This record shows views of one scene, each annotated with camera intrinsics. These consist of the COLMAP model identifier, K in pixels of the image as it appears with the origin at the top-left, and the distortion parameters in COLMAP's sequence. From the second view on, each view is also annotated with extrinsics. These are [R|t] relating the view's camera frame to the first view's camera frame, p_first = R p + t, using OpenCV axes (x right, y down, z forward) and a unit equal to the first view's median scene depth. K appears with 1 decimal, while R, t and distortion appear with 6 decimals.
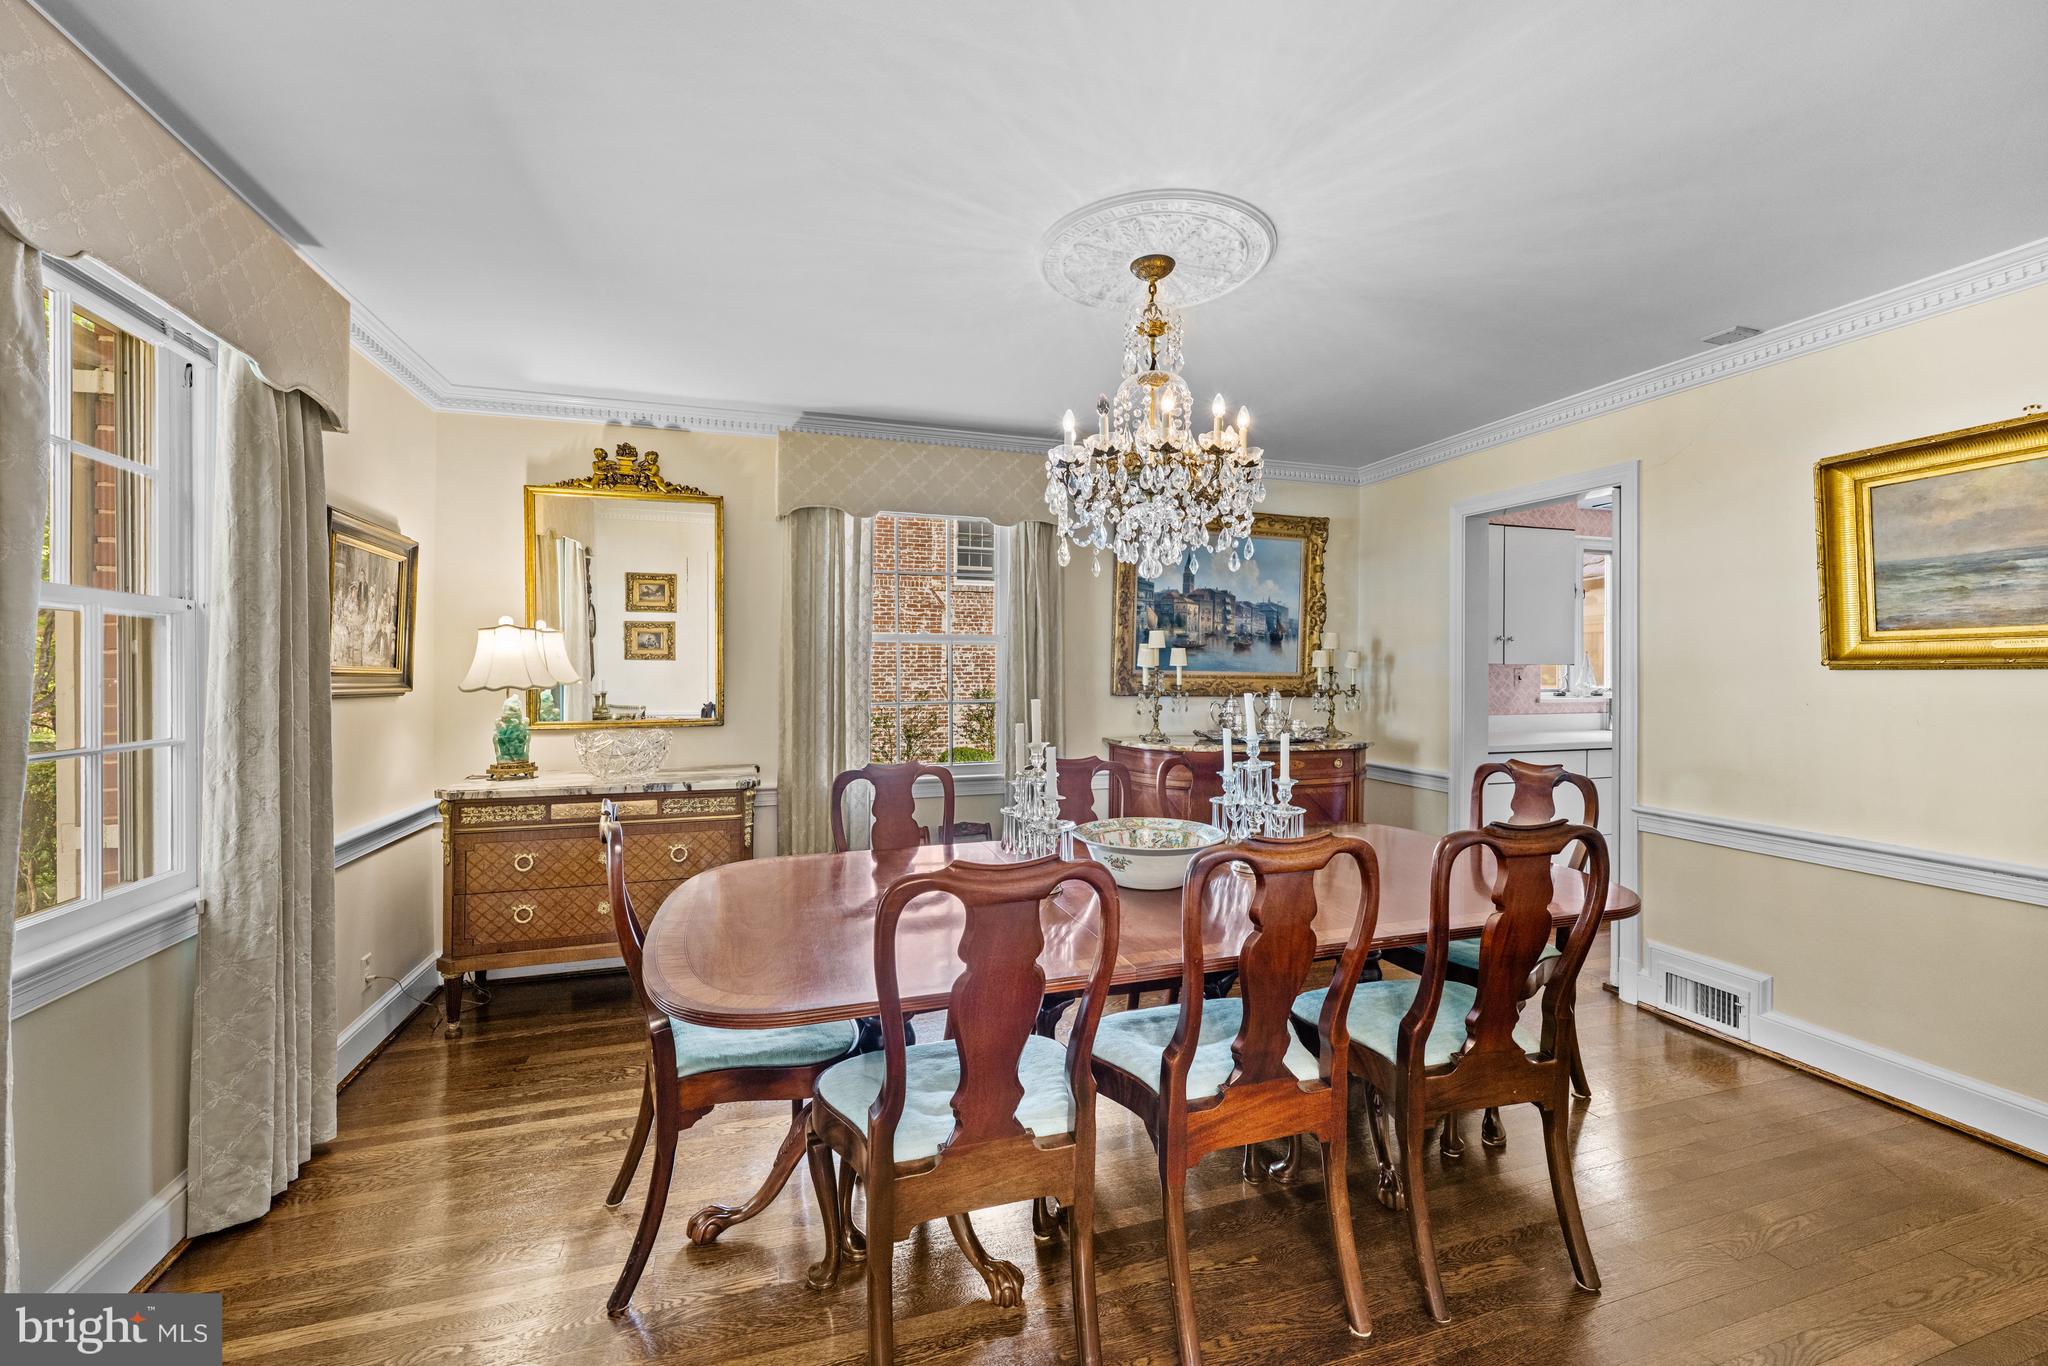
lens RADIAL K [[812.7, 0, 1020.5], [0, 812.7, 675.7], [0, 0, 1]] dist [0.001158, -0.000092]
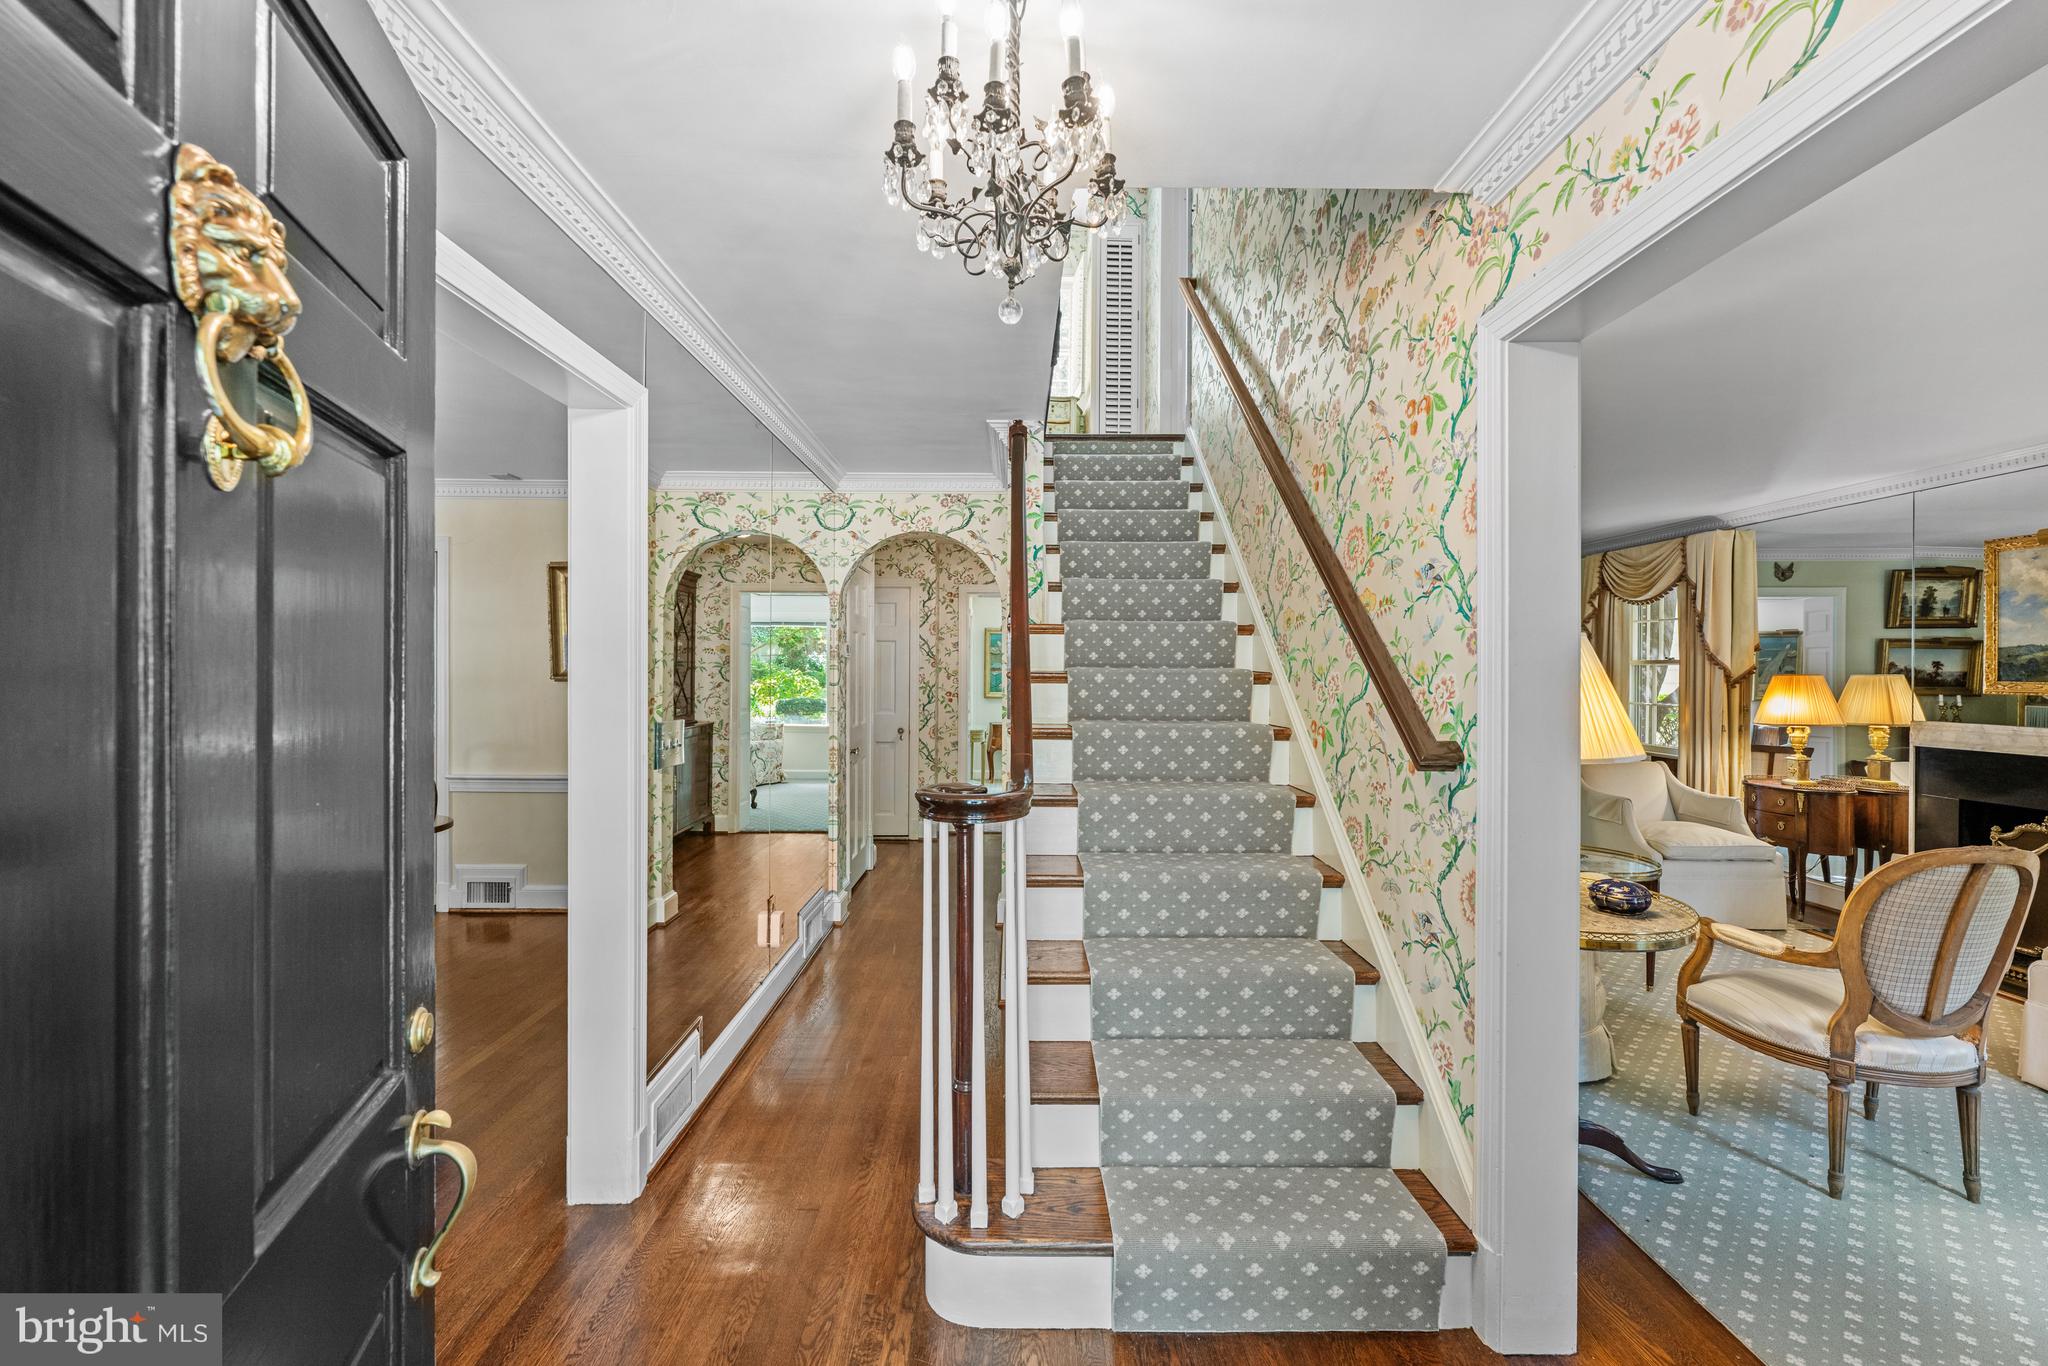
lens RADIAL K [[812.7, 0, 1022.2], [0, 812.7, 680.3], [0, 0, 1]] dist [0.001158, -0.000092]
pose [[0.296787, 0.000285, 0.954944, -0.362417], [-0.000803, 1.000000, -0.000049, -0.008942], [-0.954943, -0.000752, 0.296788, -0.457262]]
